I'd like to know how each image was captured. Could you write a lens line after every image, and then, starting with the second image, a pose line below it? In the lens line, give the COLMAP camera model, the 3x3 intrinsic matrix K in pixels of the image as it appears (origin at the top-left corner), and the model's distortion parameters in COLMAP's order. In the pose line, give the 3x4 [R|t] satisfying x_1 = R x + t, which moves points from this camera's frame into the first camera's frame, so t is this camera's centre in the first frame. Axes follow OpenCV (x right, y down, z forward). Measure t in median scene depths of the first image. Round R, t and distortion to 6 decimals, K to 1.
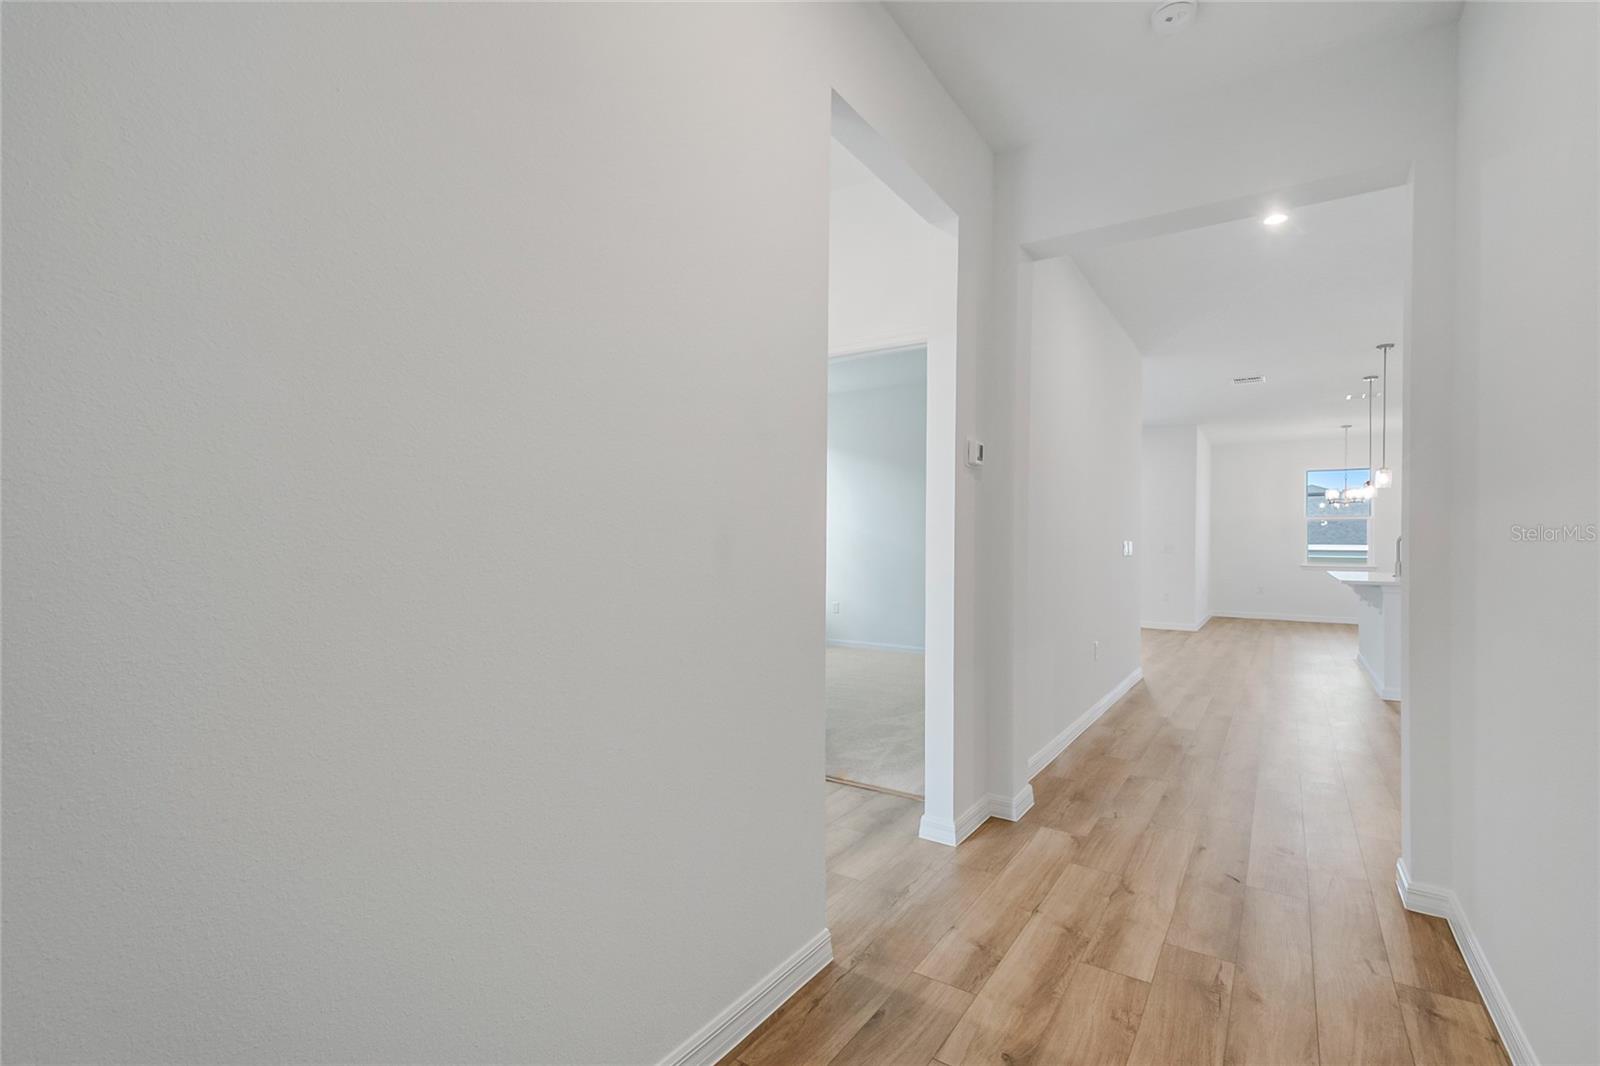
lens RADIAL K [[702.2, 0, 802.7], [0, 702.2, 527.6], [0, 0, 1]] dist [-0.000895, -0.014870]
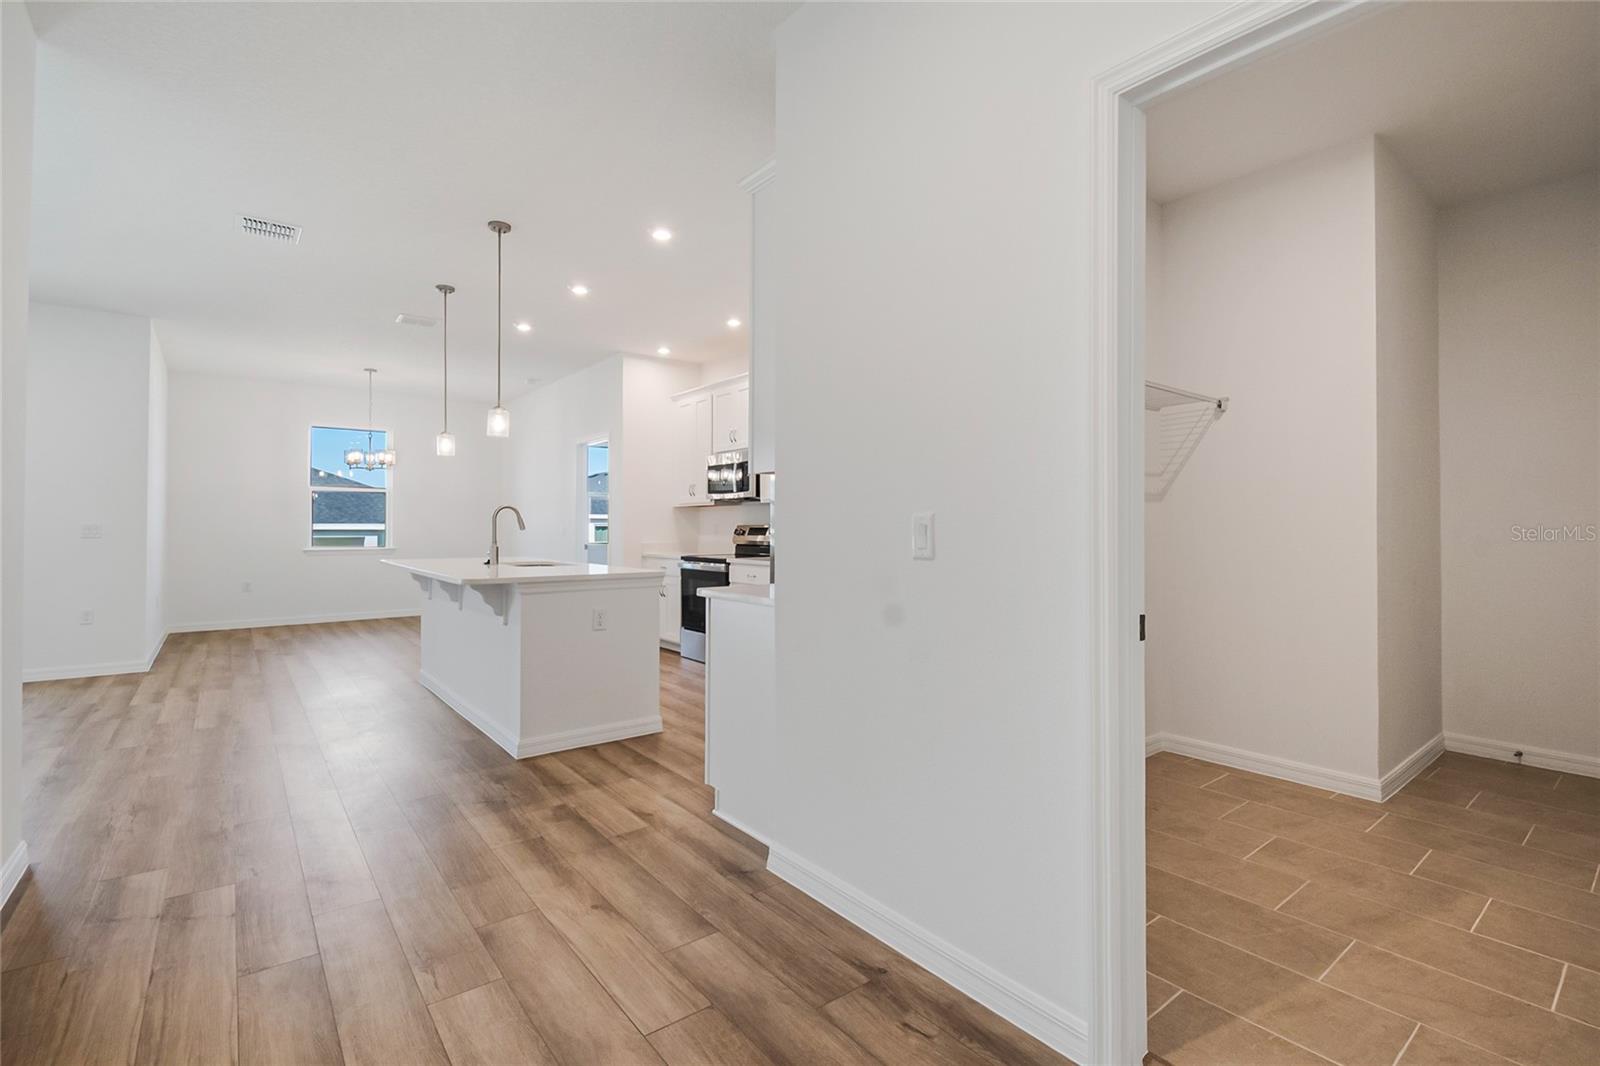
lens RADIAL K [[702.2, 0, 802.7], [0, 702.2, 527.6], [0, 0, 1]] dist [-0.000895, -0.014870]
pose [[0.275584, -0.011343, 0.961210, 0.153544], [-0.015935, 0.999739, 0.016366, 0.009921], [-0.961145, -0.019827, 0.275332, 0.307345]]
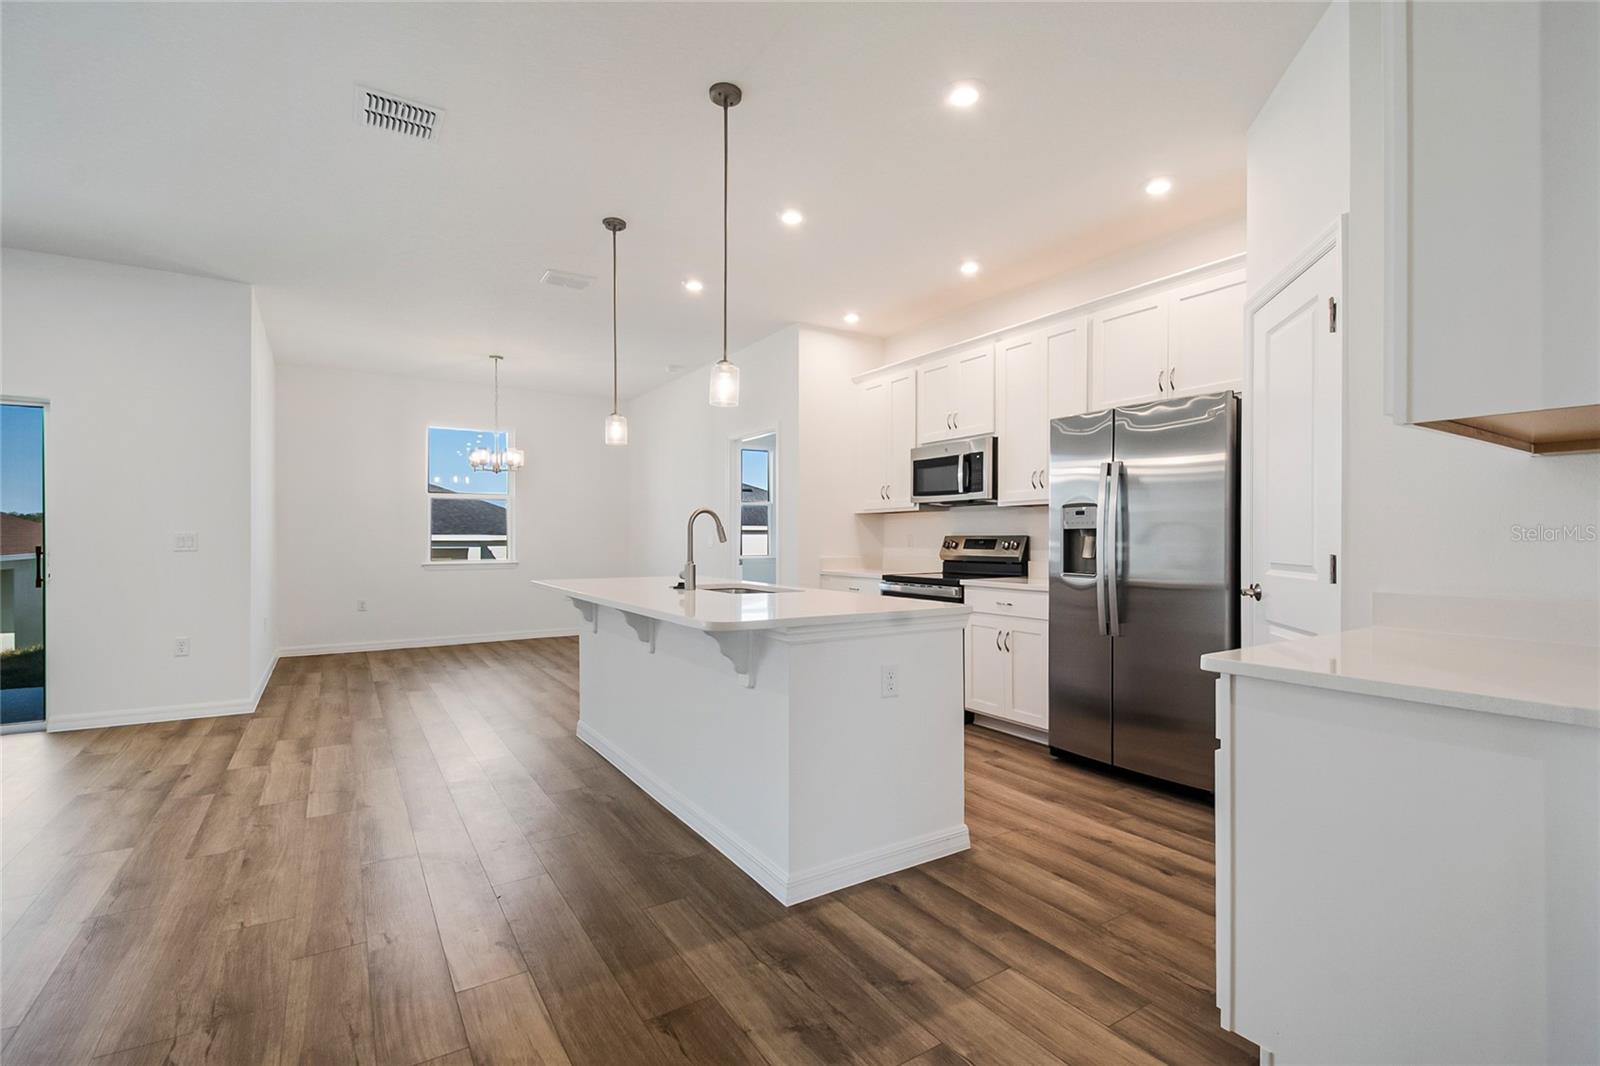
lens RADIAL K [[703.2, 0, 807.2], [0, 703.2, 546.5], [0, 0, 1]] dist [0.005209, -0.016453]
pose [[0.369210, -0.021906, 0.929088, 0.246027], [-0.013814, 0.999482, 0.029055, 0.013441], [-0.929243, -0.023562, 0.368716, 0.450122]]
